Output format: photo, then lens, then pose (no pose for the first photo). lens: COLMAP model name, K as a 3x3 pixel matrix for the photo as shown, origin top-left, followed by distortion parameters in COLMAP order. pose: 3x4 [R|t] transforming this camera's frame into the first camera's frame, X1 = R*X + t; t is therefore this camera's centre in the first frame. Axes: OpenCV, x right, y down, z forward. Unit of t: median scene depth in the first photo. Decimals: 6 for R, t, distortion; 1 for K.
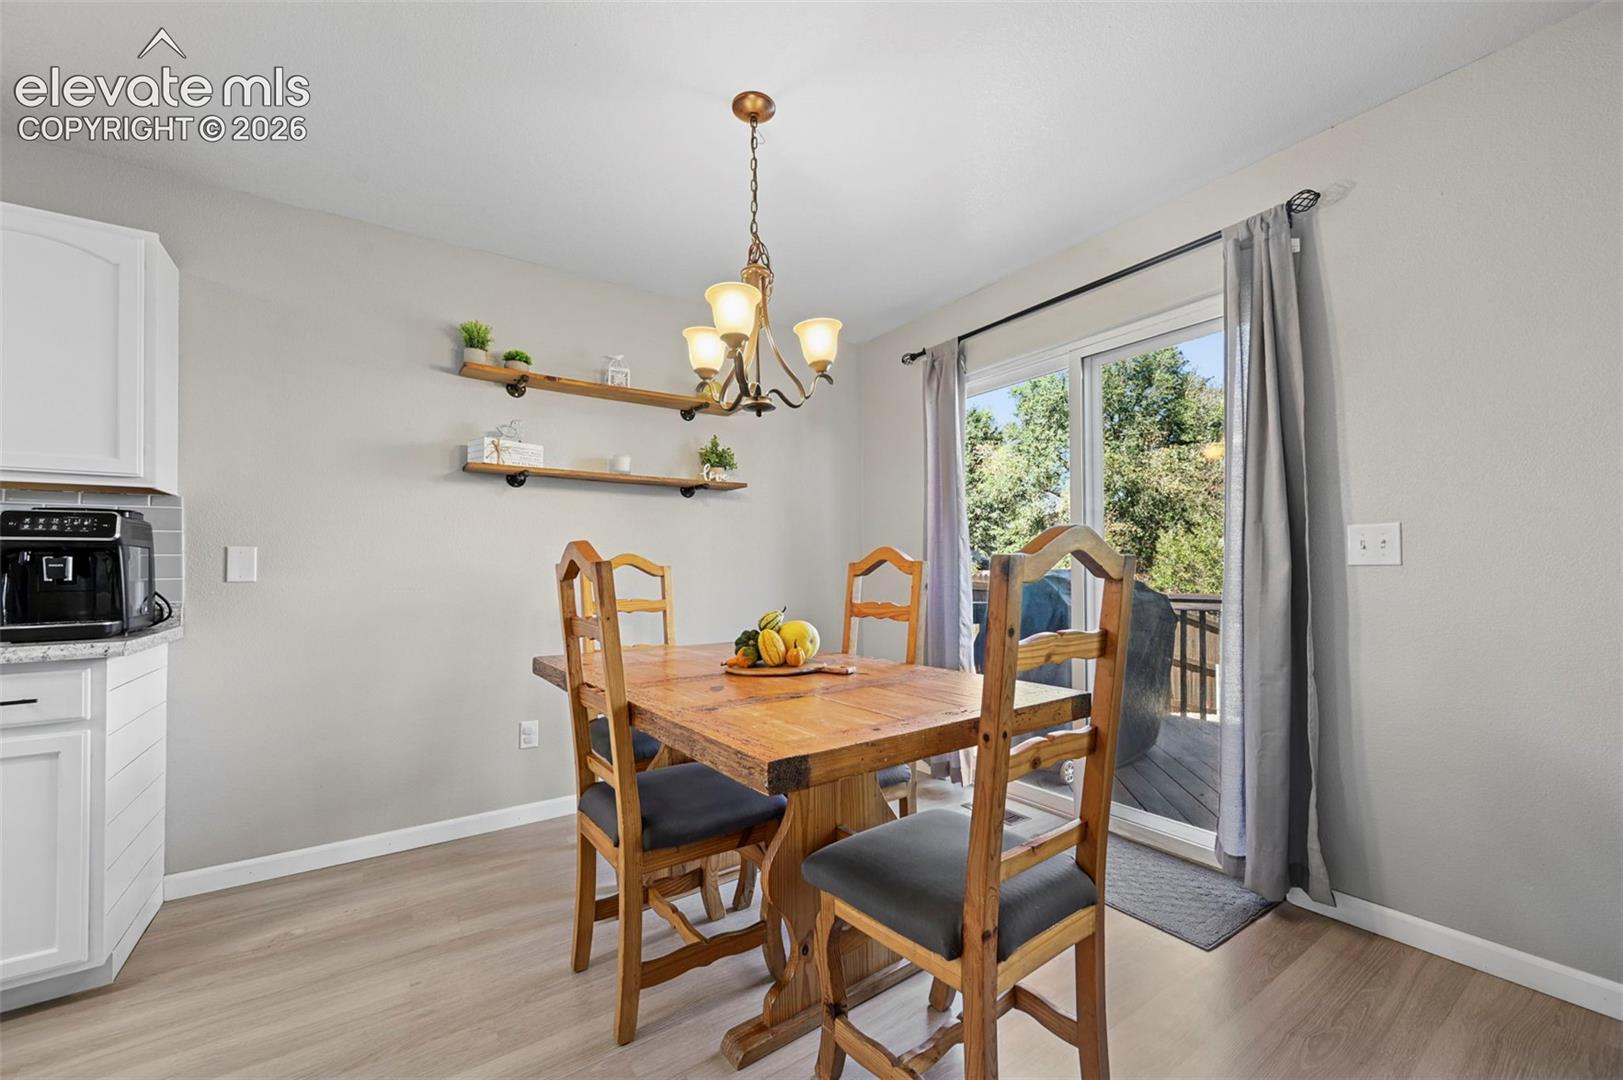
lens RADIAL K [[603.7, 0, 843.1], [0, 603.7, 559.6], [0, 0, 1]] dist [-0.000028, 0.000007]
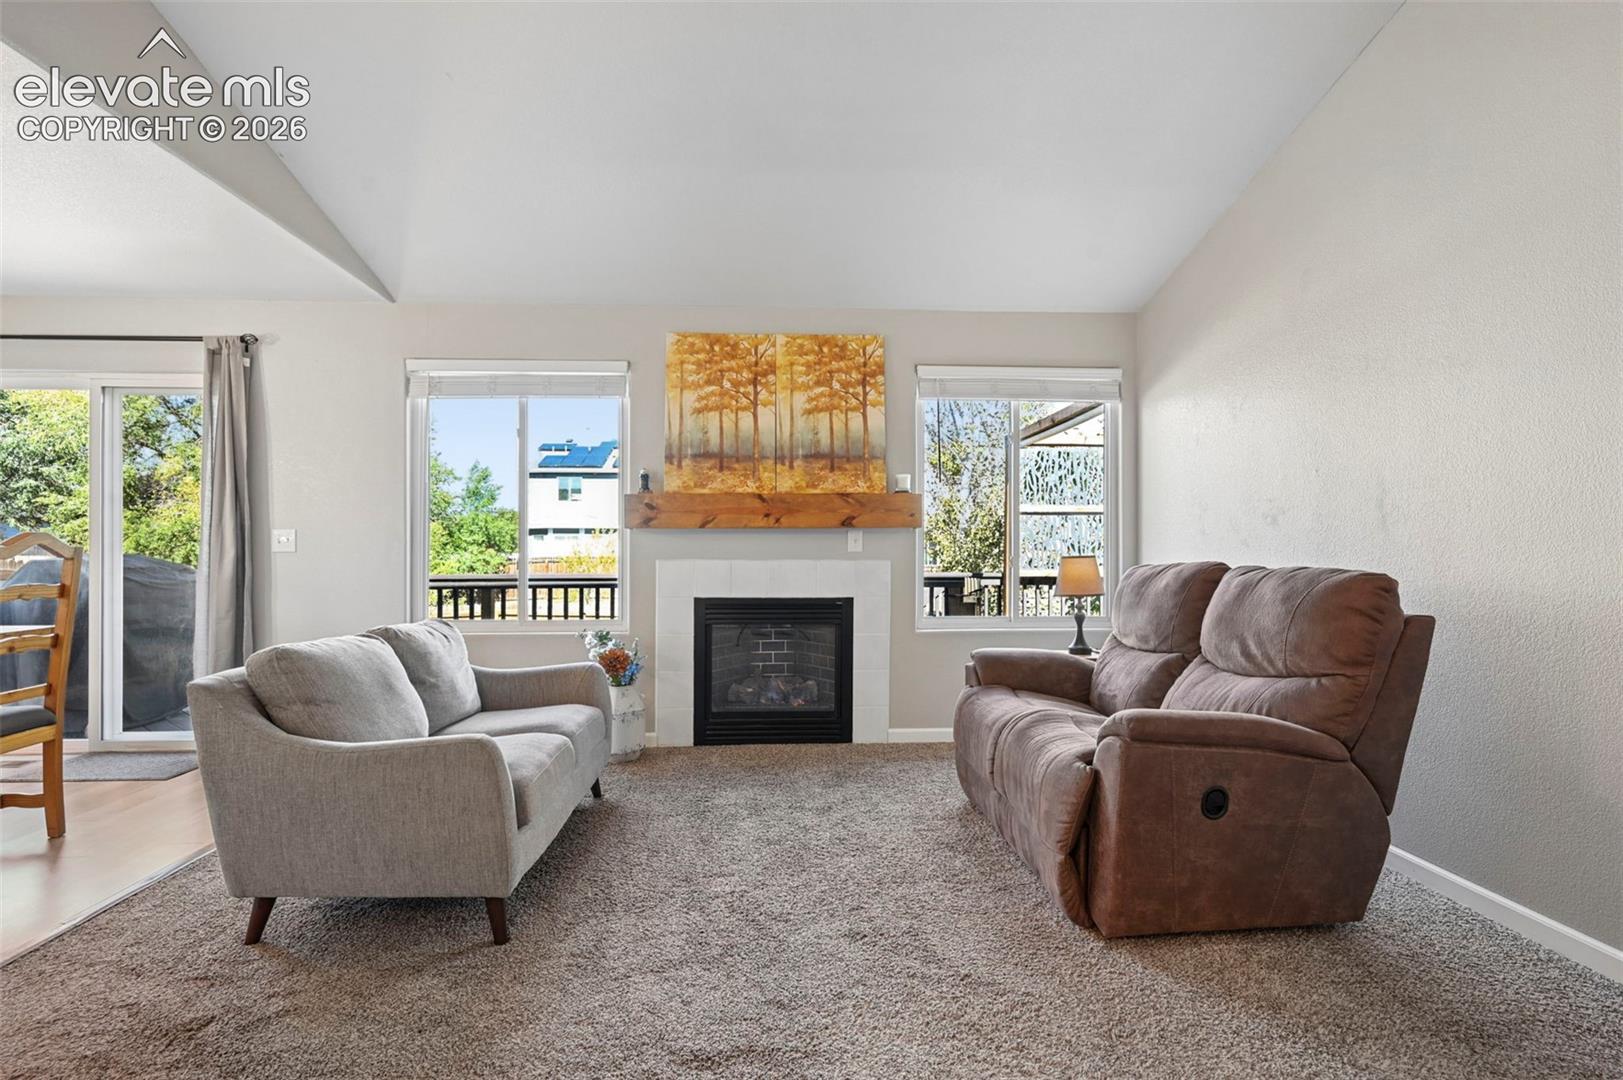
lens RADIAL K [[812.1, 0, 805.2], [0, 812.1, 548.2], [0, 0, 1]] dist [-0.001110, 0.000444]
pose [[0.550414, 0.009582, 0.834837, -0.282582], [-0.015418, 0.999880, -0.001311, -0.021737], [-0.834750, -0.012150, 0.550495, -1.569283]]
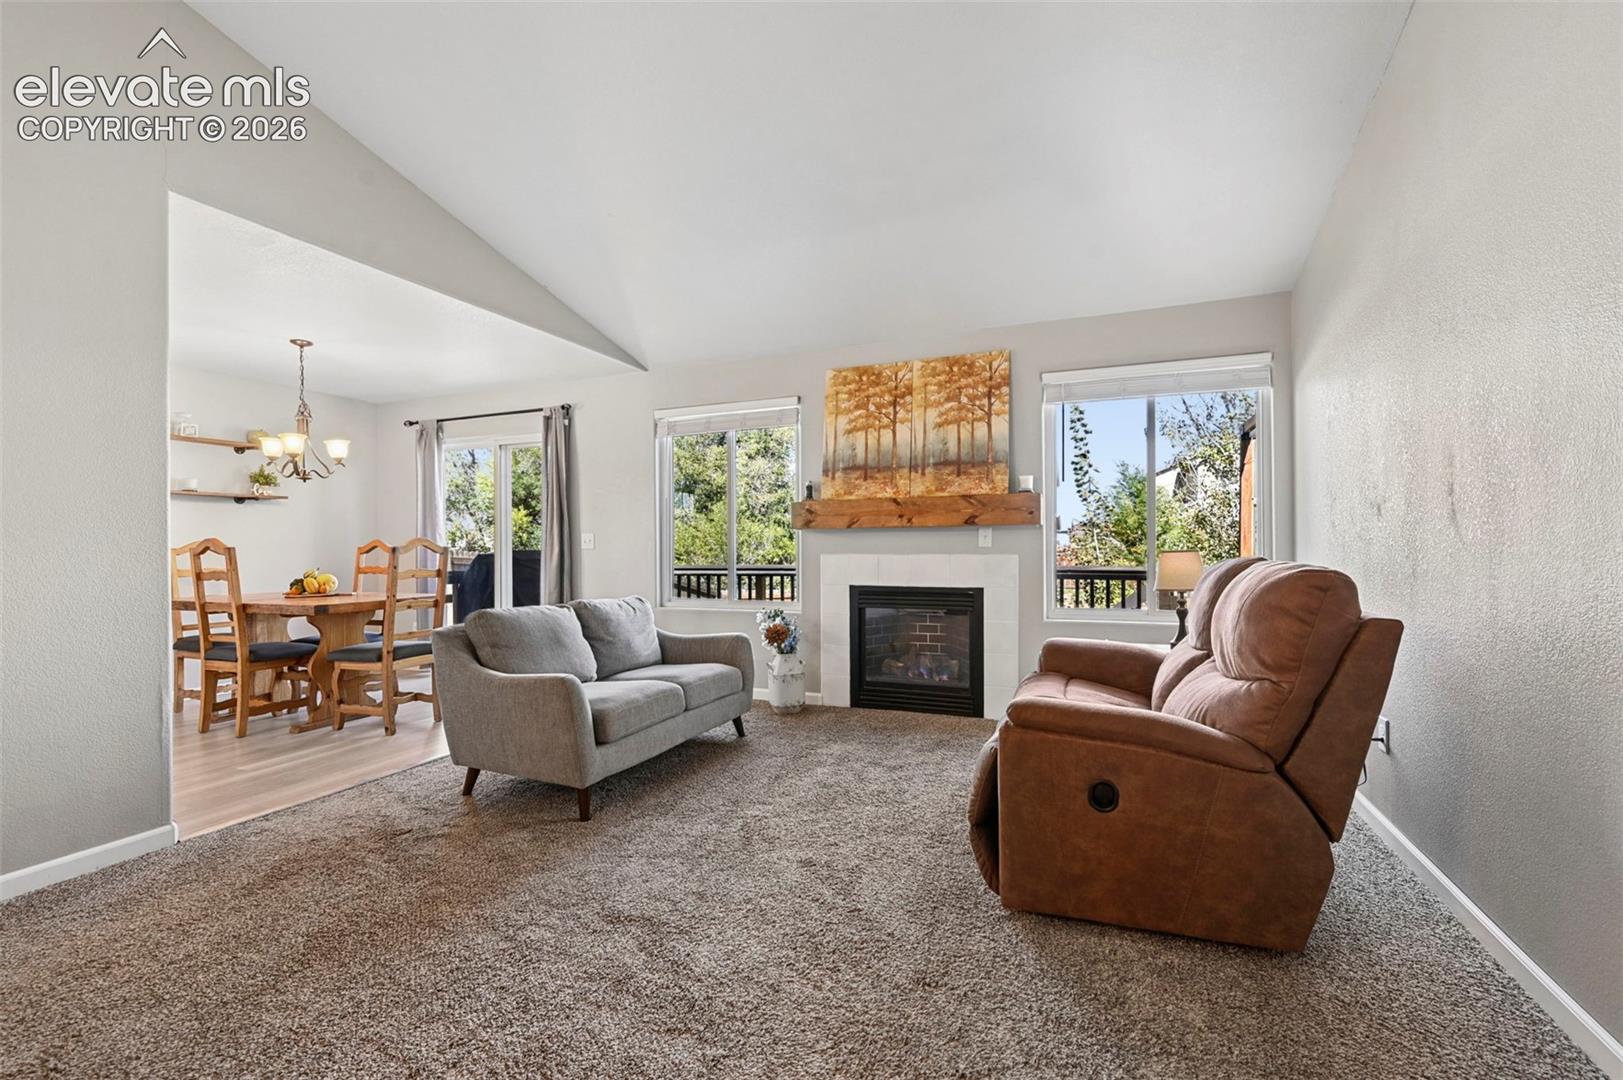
lens RADIAL K [[711.6, 0, 829.2], [0, 711.6, 542.5], [0, 0, 1]] dist [-0.000034, 0.000115]
pose [[0.859938, 0.004516, 0.510378, 0.178045], [-0.007429, 0.999966, 0.003669, -0.036270], [-0.510344, -0.006946, 0.859942, -2.143124]]
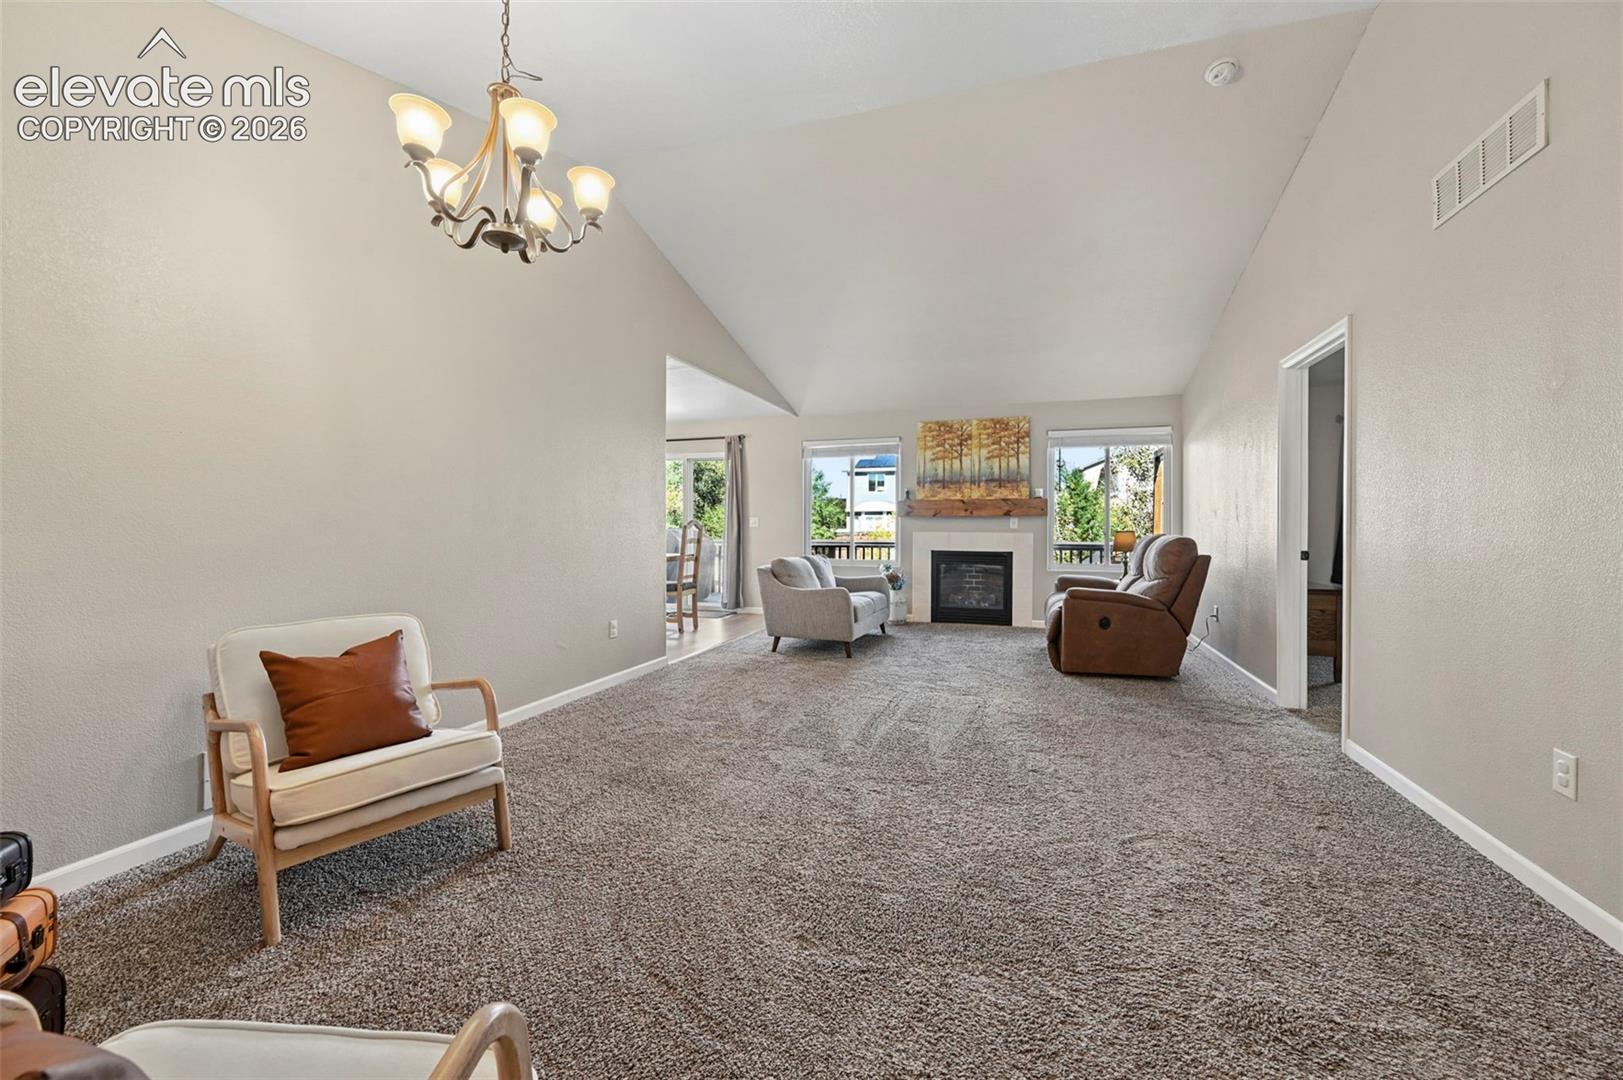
lens RADIAL K [[704.4, 0, 806.8], [0, 704.4, 524.3], [0, 0, 1]] dist [0.000802, 0.000038]
pose [[0.822267, 0.011730, 0.568980, -1.530591], [-0.017008, 0.999847, 0.003968, -0.035999], [-0.568847, -0.012940, 0.822341, -3.080398]]
